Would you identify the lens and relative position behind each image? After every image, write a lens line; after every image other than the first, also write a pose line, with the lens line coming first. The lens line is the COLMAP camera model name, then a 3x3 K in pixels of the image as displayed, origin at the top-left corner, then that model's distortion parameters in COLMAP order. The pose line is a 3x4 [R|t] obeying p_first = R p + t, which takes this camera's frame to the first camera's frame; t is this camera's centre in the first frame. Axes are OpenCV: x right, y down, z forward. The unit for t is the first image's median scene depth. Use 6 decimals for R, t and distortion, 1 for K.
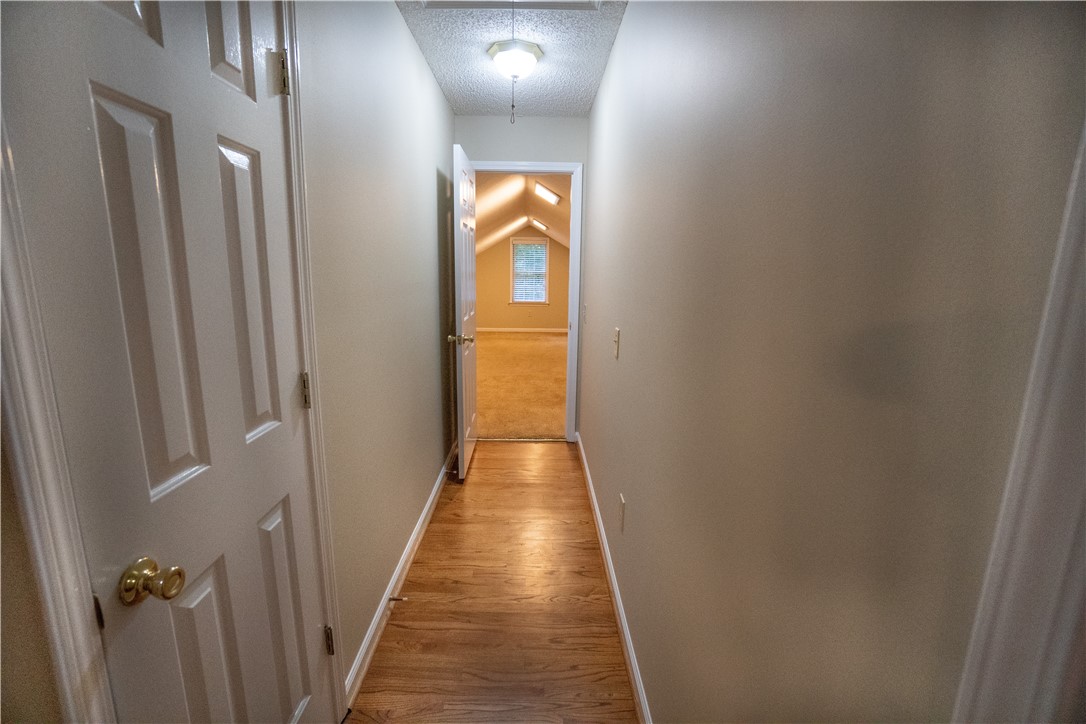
lens RADIAL K [[470.0, 0, 540.6], [0, 470.0, 361.9], [0, 0, 1]] dist [-0.036796, 0.004267]
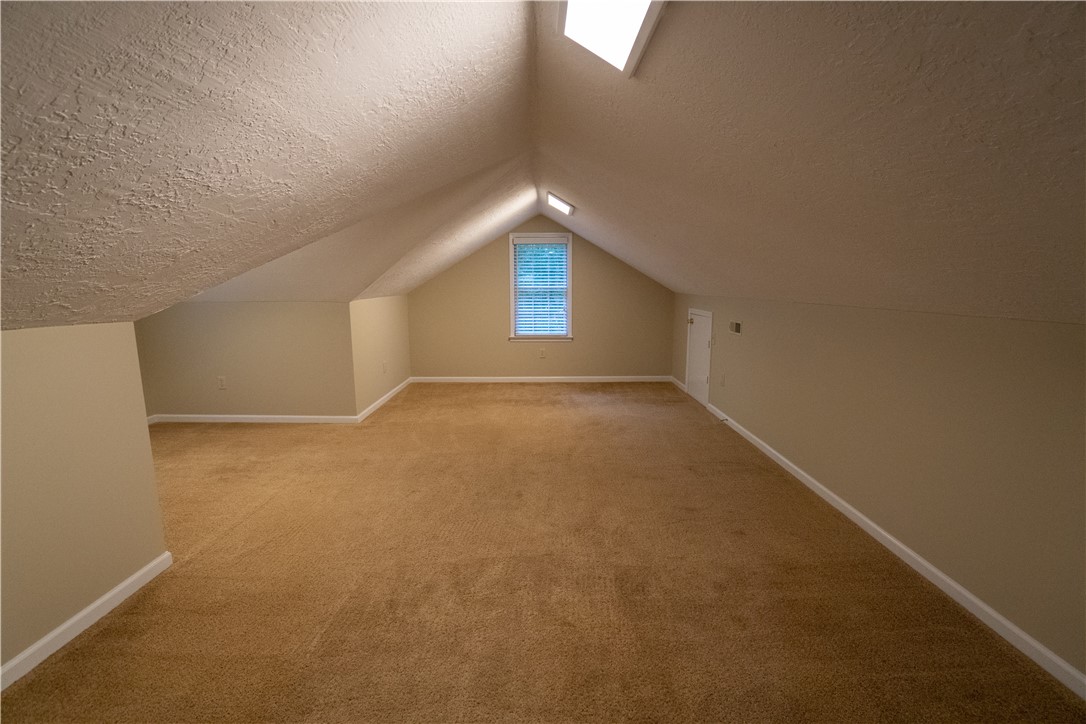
lens RADIAL K [[470.0, 0, 542.4], [0, 470.0, 363.2], [0, 0, 1]] dist [-0.036796, 0.004267]
pose [[0.999670, -0.015753, -0.020299, -0.010840], [0.015037, 0.999276, -0.034939, -0.070597], [0.020834, 0.034622, 0.999183, 0.380348]]
